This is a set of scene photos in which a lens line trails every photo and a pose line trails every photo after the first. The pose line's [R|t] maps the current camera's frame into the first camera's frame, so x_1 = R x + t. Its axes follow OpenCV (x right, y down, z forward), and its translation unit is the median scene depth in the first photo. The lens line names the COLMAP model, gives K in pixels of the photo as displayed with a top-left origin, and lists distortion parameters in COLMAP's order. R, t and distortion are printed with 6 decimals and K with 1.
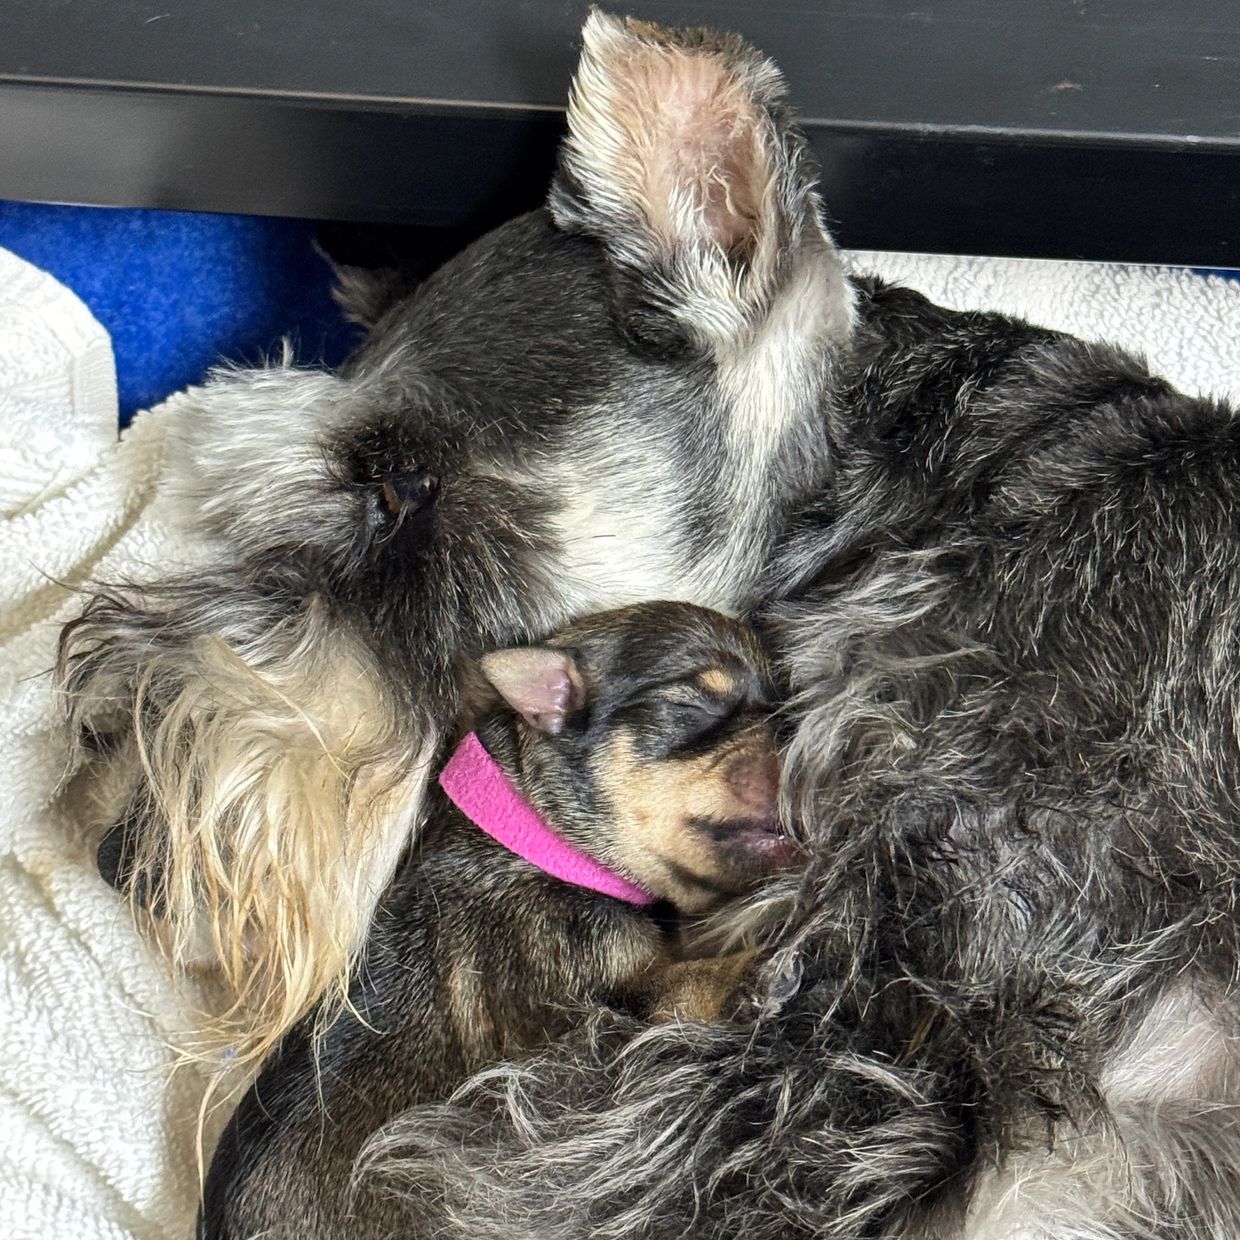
lens RADIAL K [[3169.2, 0, 620.0], [0, 3169.2, 620.0], [0, 0, 1]] dist [-0.268079, 2.952633]
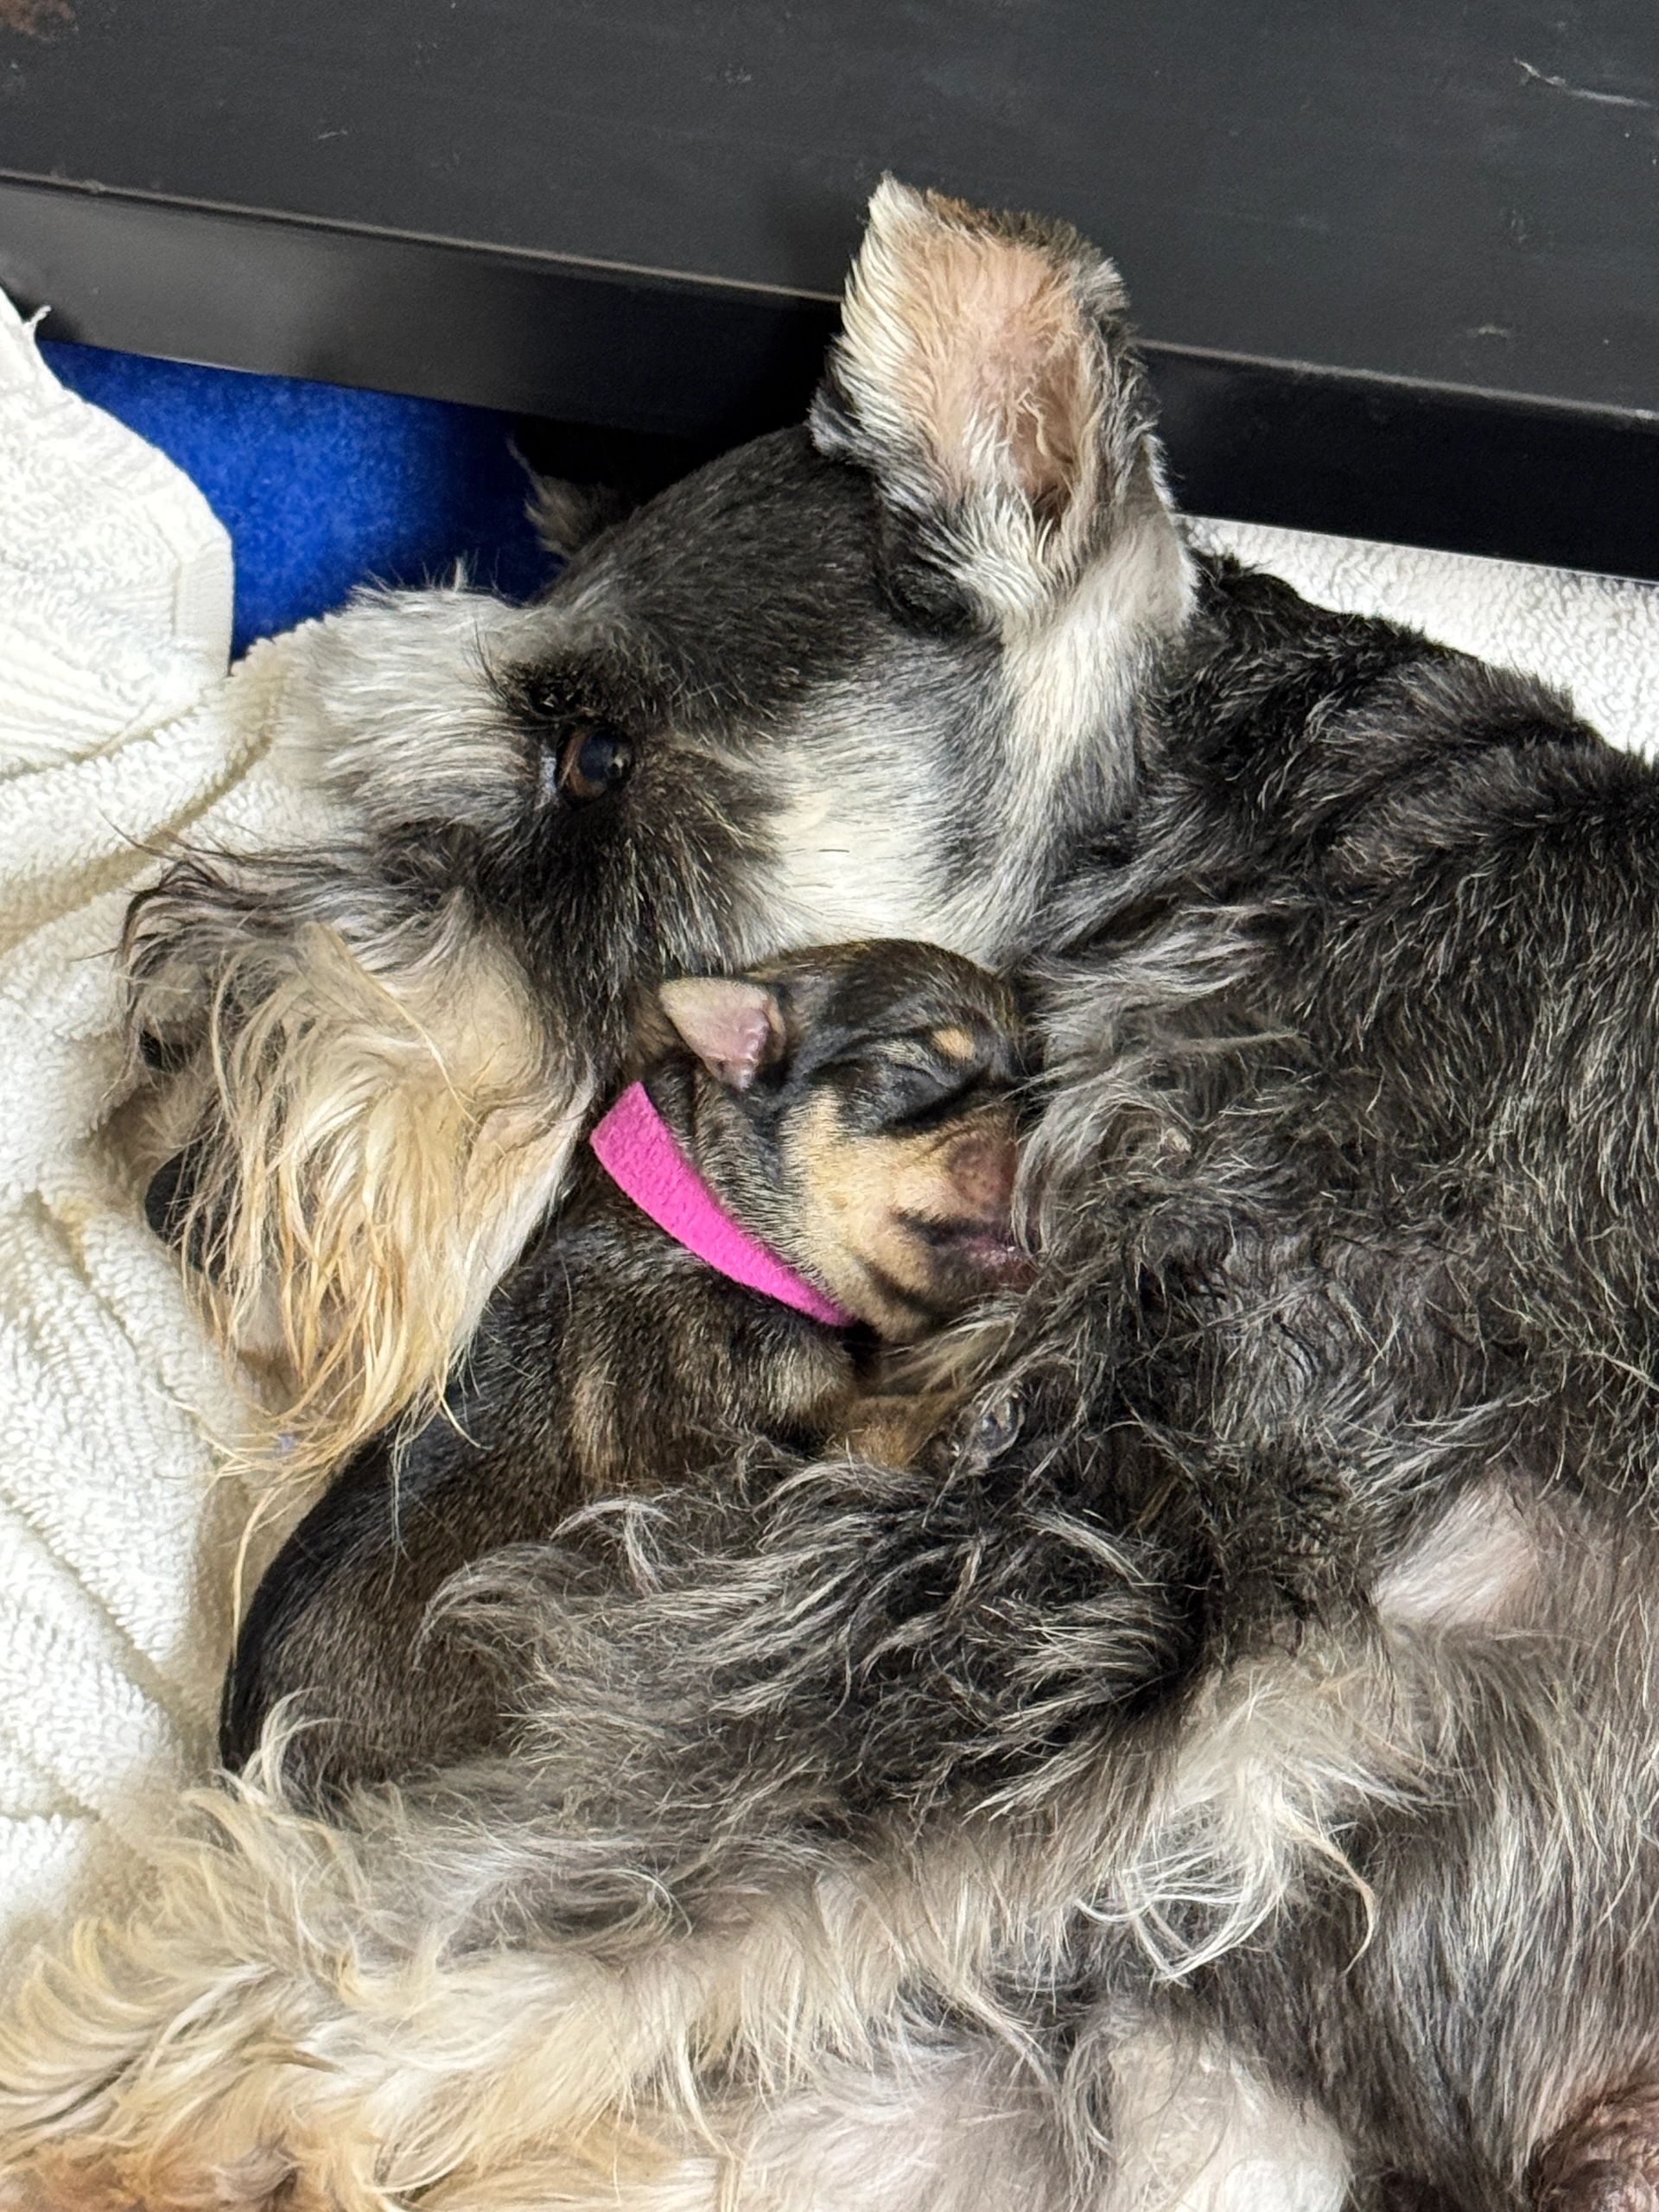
lens RADIAL K [[5209.2, 0, 563.1], [0, 5209.2, 1103.0], [0, 0, 1]] dist [-0.390647, 3.127937]
pose [[0.990968, 0.102007, -0.087048, 0.046883], [-0.102123, 0.994767, 0.003138, 0.038401], [0.086913, 0.005780, 0.996199, -0.277319]]
